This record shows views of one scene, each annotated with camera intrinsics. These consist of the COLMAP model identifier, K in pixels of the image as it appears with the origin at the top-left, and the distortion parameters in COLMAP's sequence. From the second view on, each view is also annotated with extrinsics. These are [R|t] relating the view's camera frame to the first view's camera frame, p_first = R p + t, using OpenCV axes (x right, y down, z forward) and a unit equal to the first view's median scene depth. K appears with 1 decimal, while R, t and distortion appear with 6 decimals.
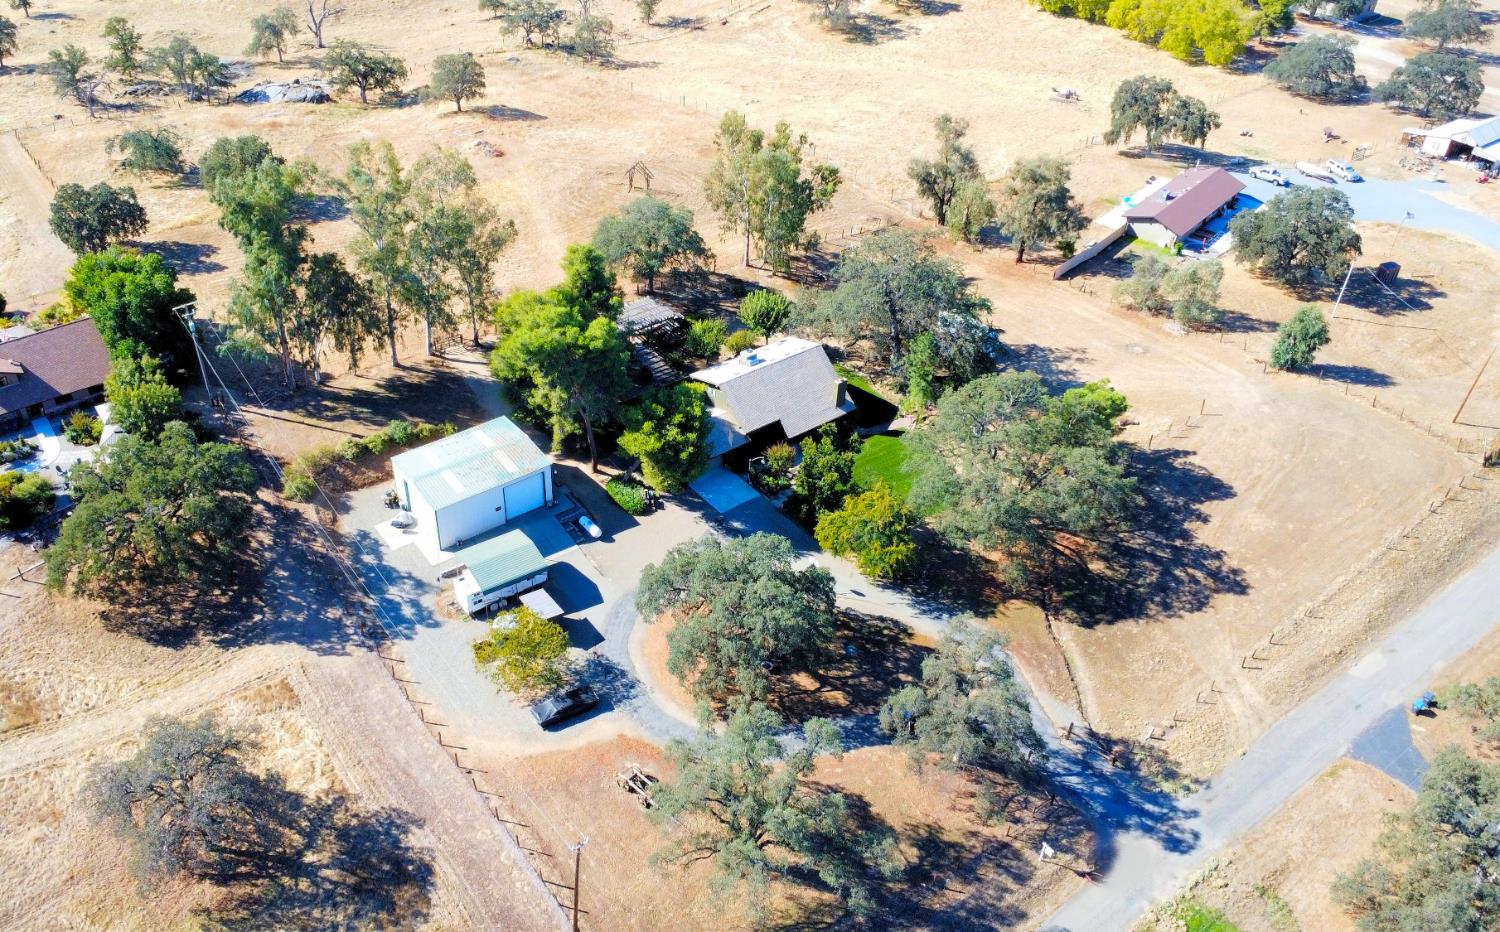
lens RADIAL K [[1219.1, 0, 749.8], [0, 1219.1, 465.2], [0, 0, 1]] dist [-0.028216, -0.007697]
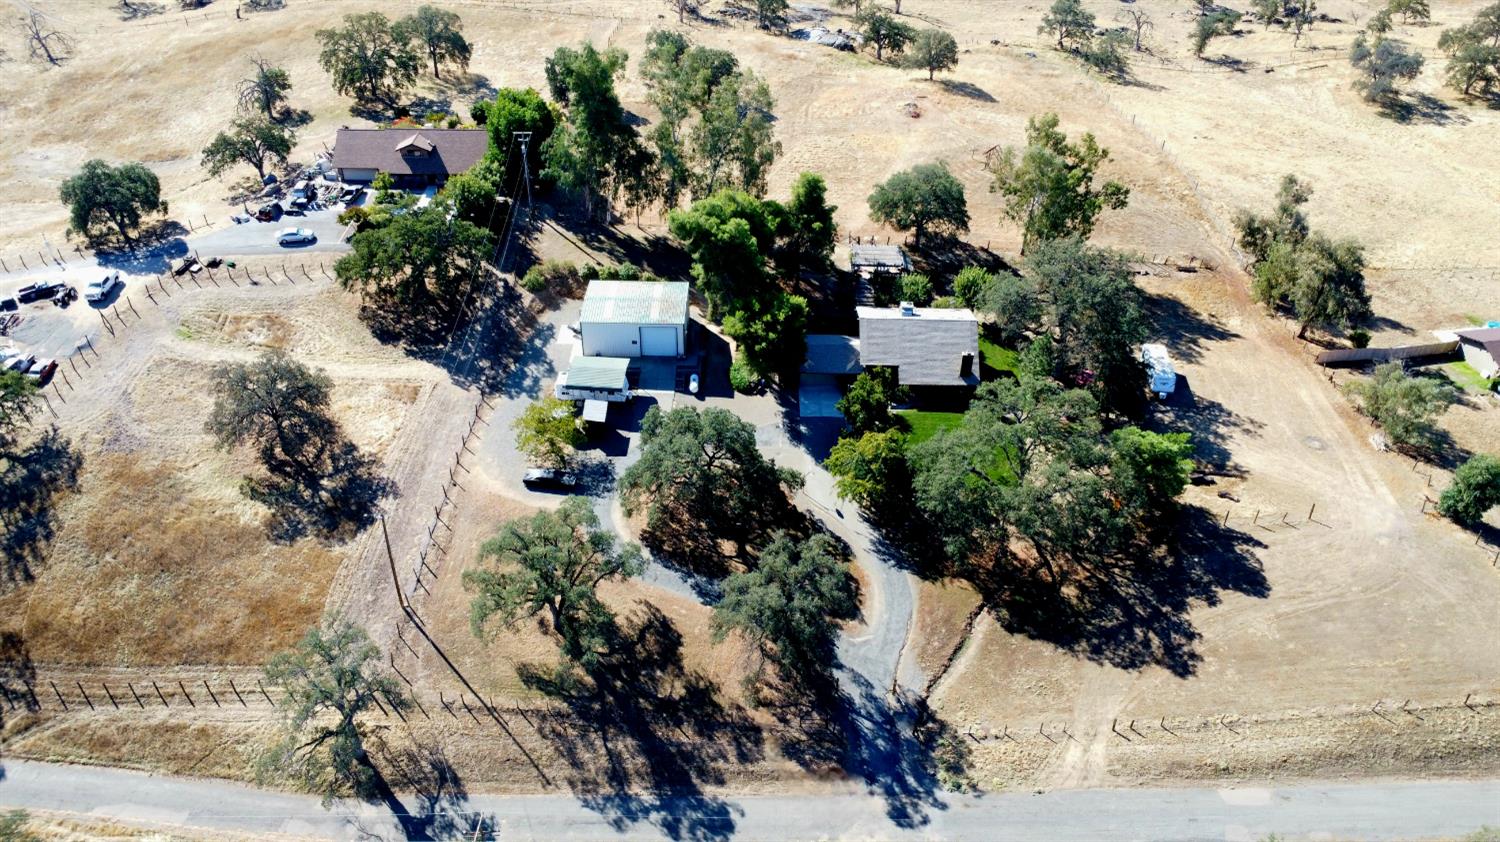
lens RADIAL K [[1115.5, 0, 749.8], [0, 1115.5, 421.7], [0, 0, 1]] dist [-0.027564, 0.000557]
pose [[0.802905, 0.359991, -0.475131, 0.468911], [-0.366451, 0.926736, 0.082905, -0.027628], [0.470166, 0.107547, 0.876001, 0.050027]]
